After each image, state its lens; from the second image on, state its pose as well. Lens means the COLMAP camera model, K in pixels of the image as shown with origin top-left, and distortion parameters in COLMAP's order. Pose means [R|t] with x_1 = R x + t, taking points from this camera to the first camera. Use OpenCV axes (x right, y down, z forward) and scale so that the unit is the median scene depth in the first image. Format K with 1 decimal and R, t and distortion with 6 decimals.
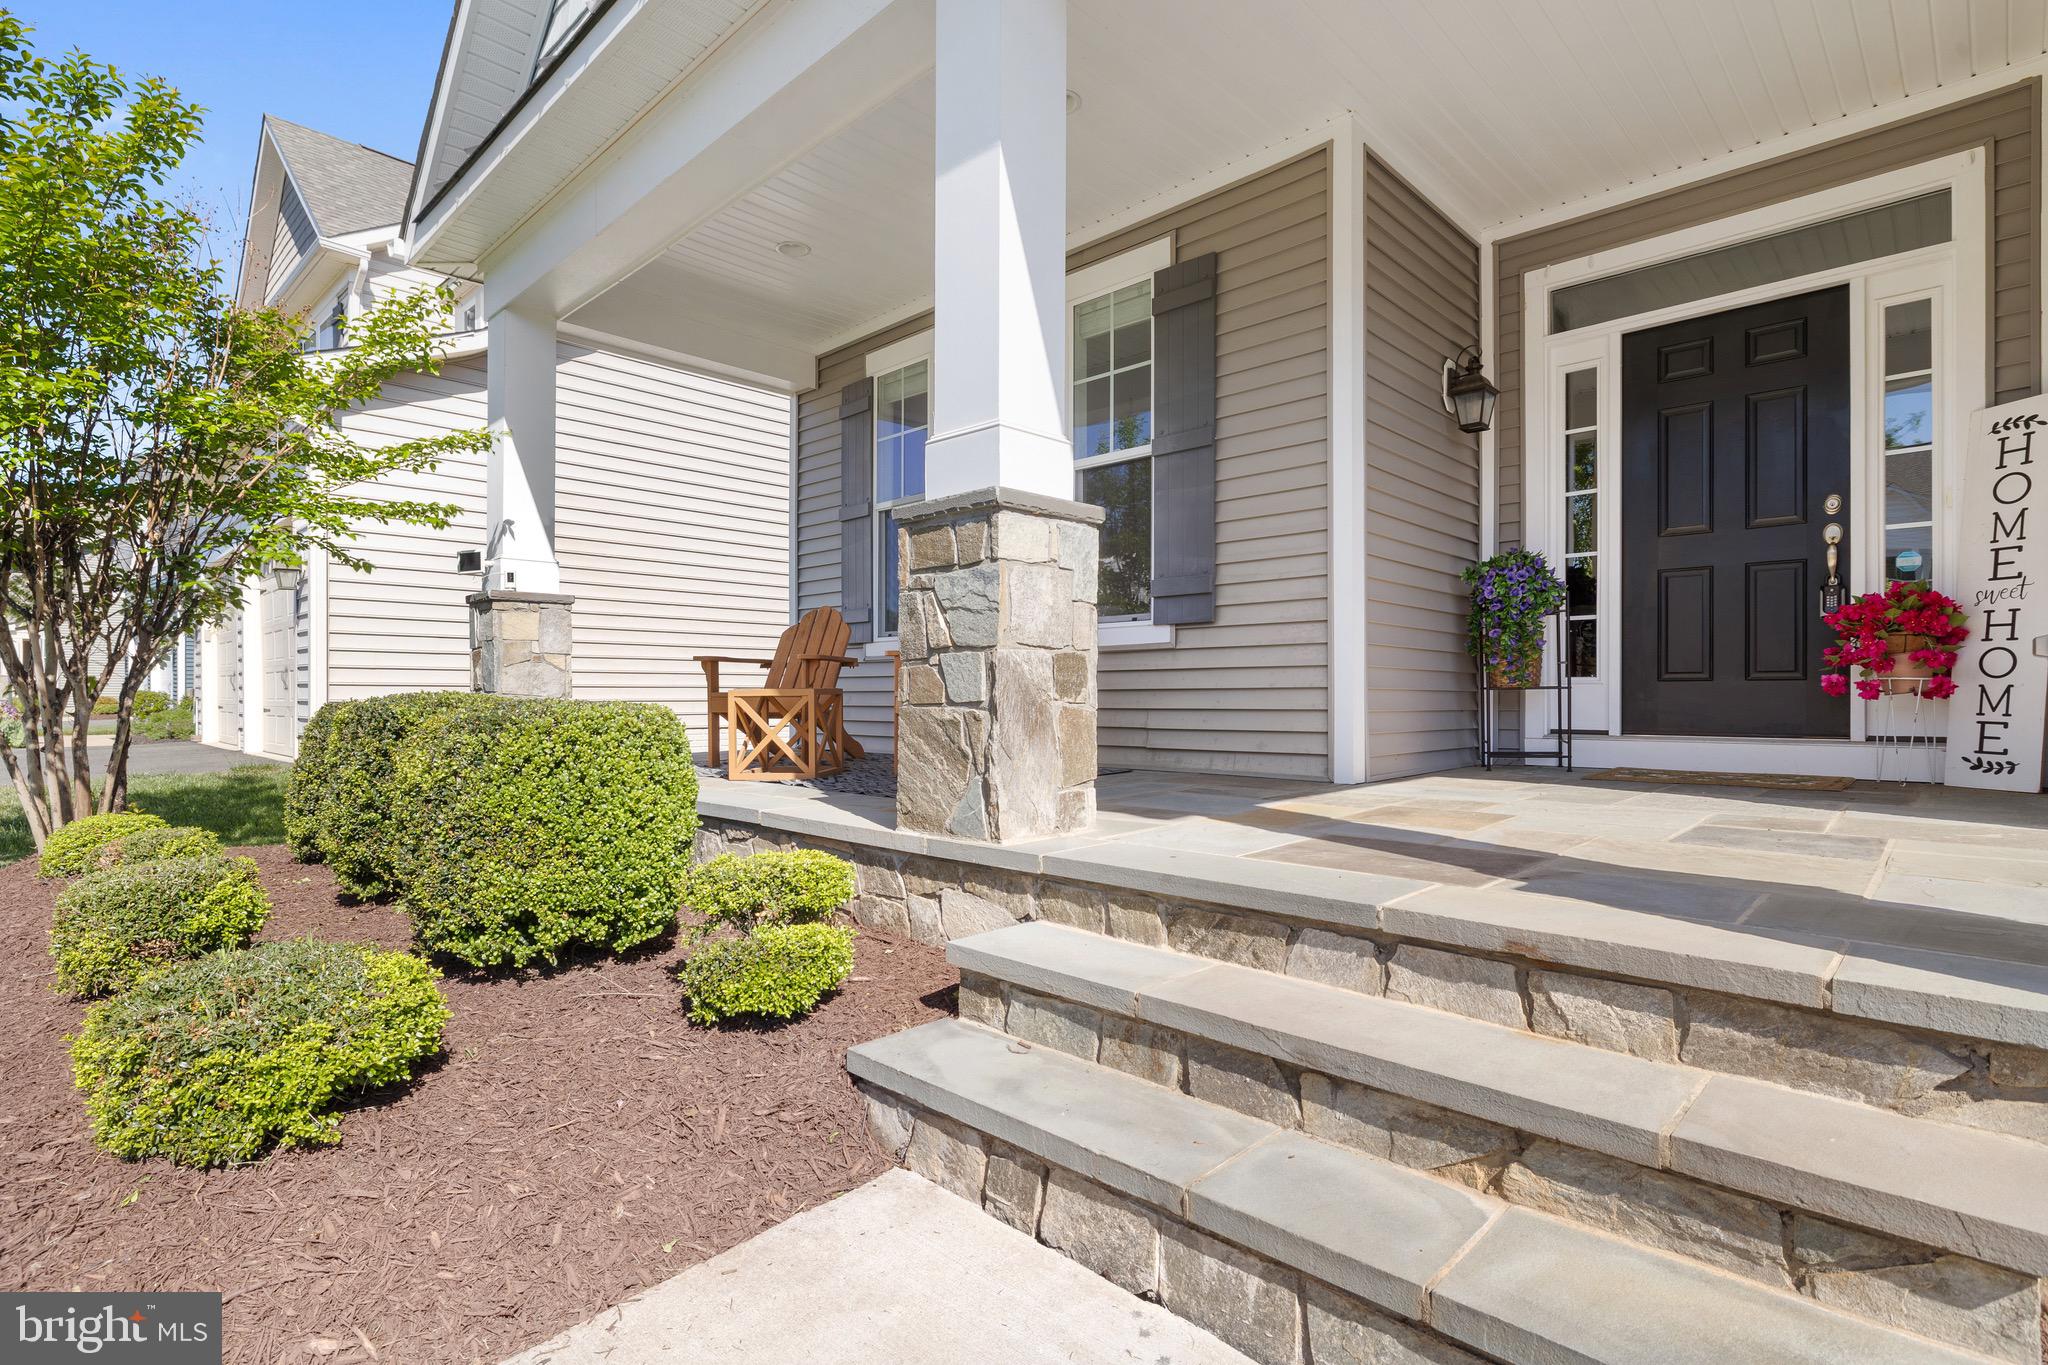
lens RADIAL K [[1013.7, 0, 1009.2], [0, 1013.7, 696.4], [0, 0, 1]] dist [-0.004113, 0.001832]
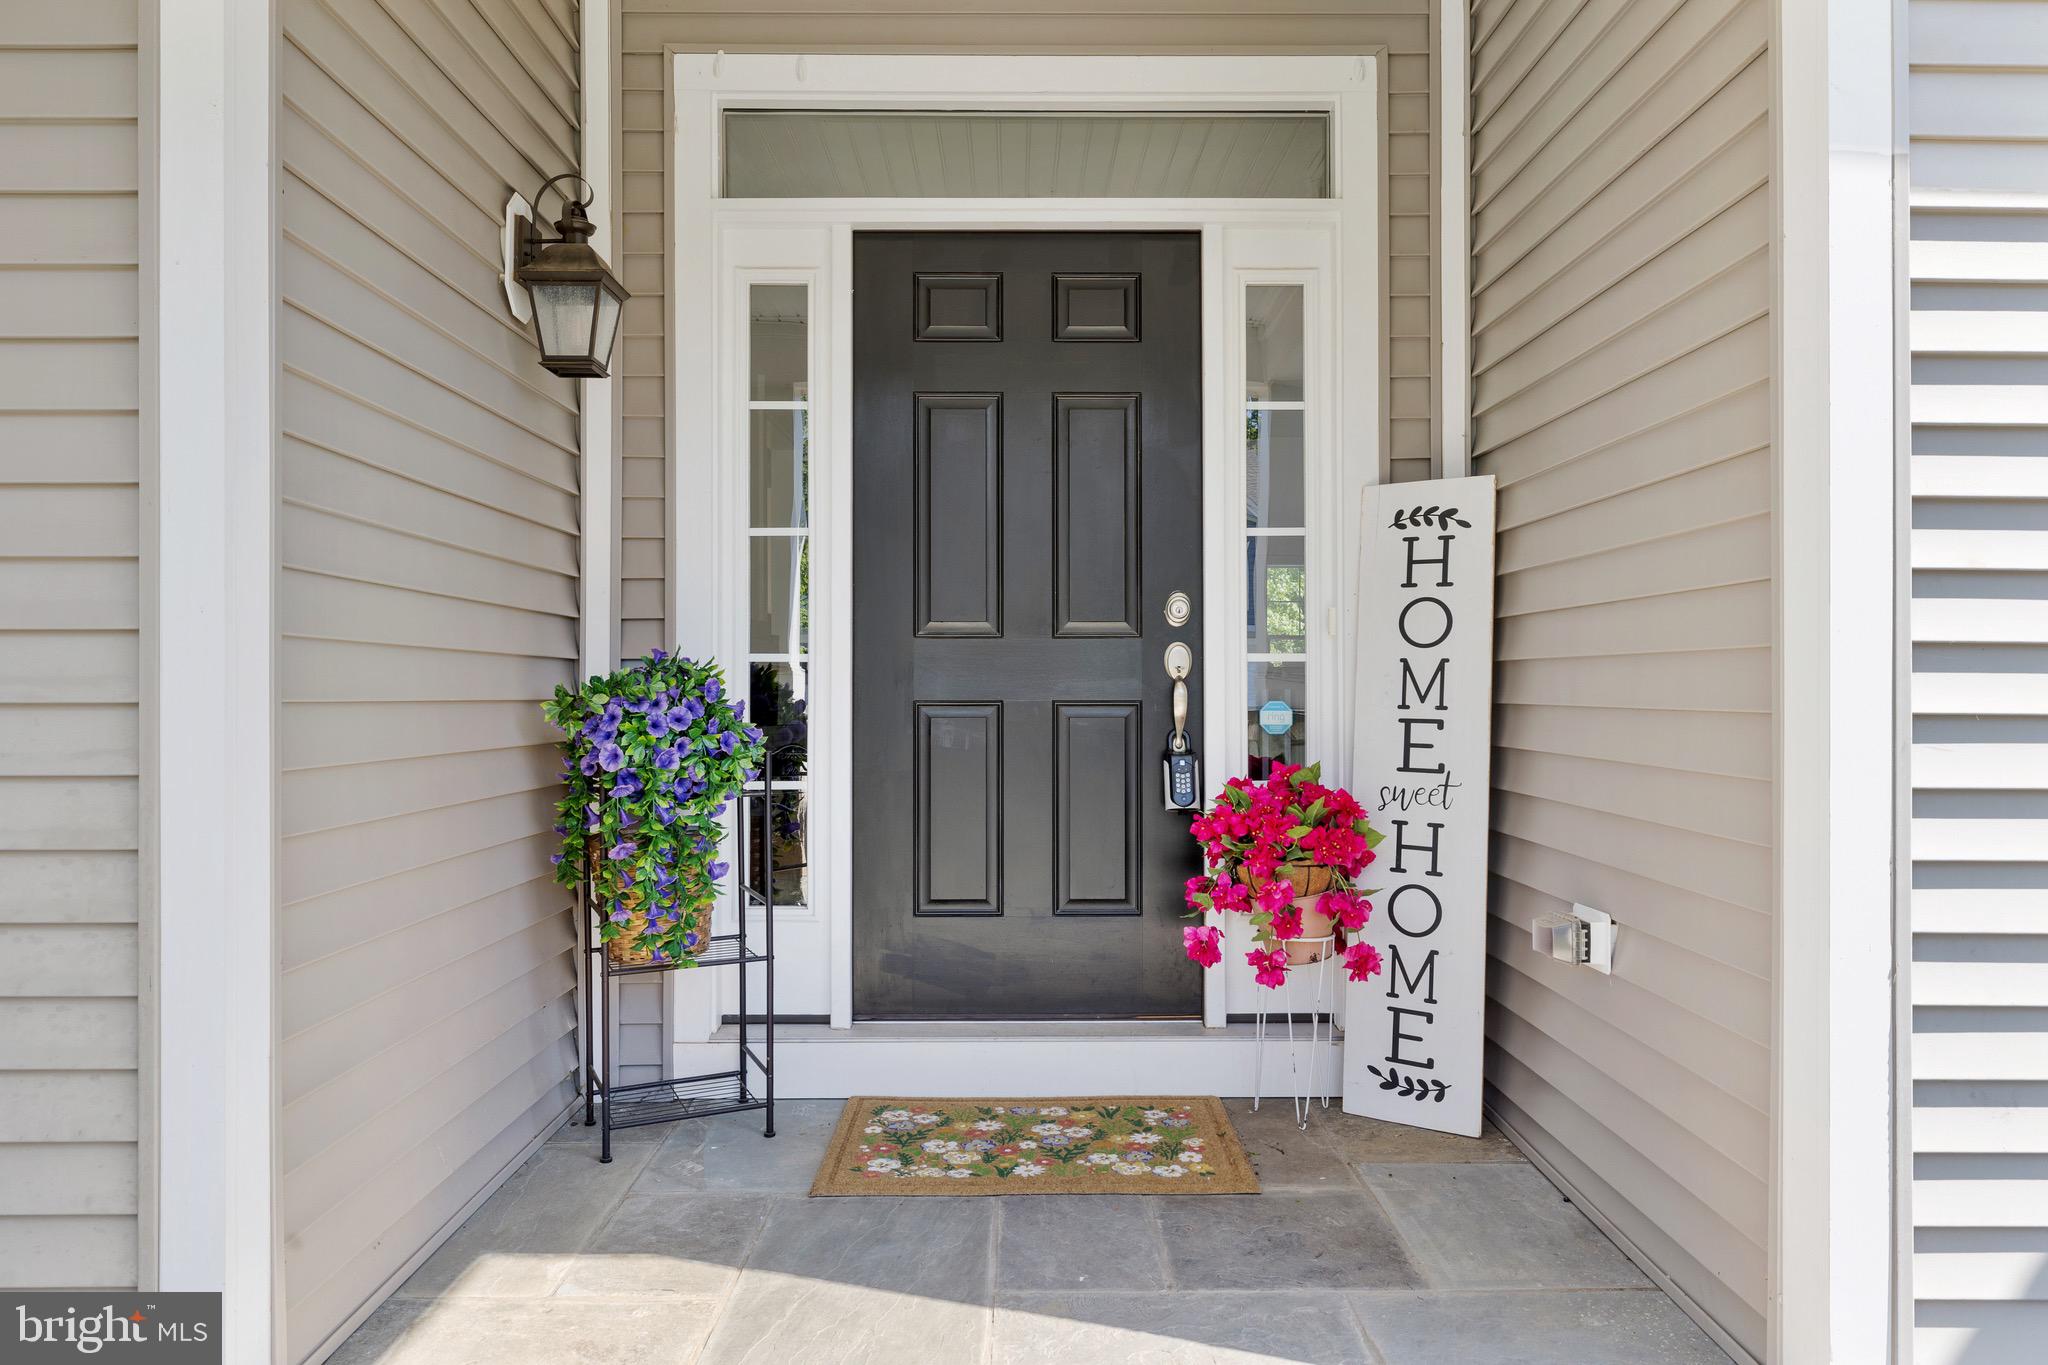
lens RADIAL K [[1381.7, 0, 1060.1], [0, 1381.7, 685.2], [0, 0, 1]] dist [-0.006750, 0.000212]
pose [[0.700488, -0.000148, 0.713664, 0.188169], [0.000627, 1.000000, -0.000408, -0.131698], [-0.713664, 0.000734, 0.700488, 0.449233]]
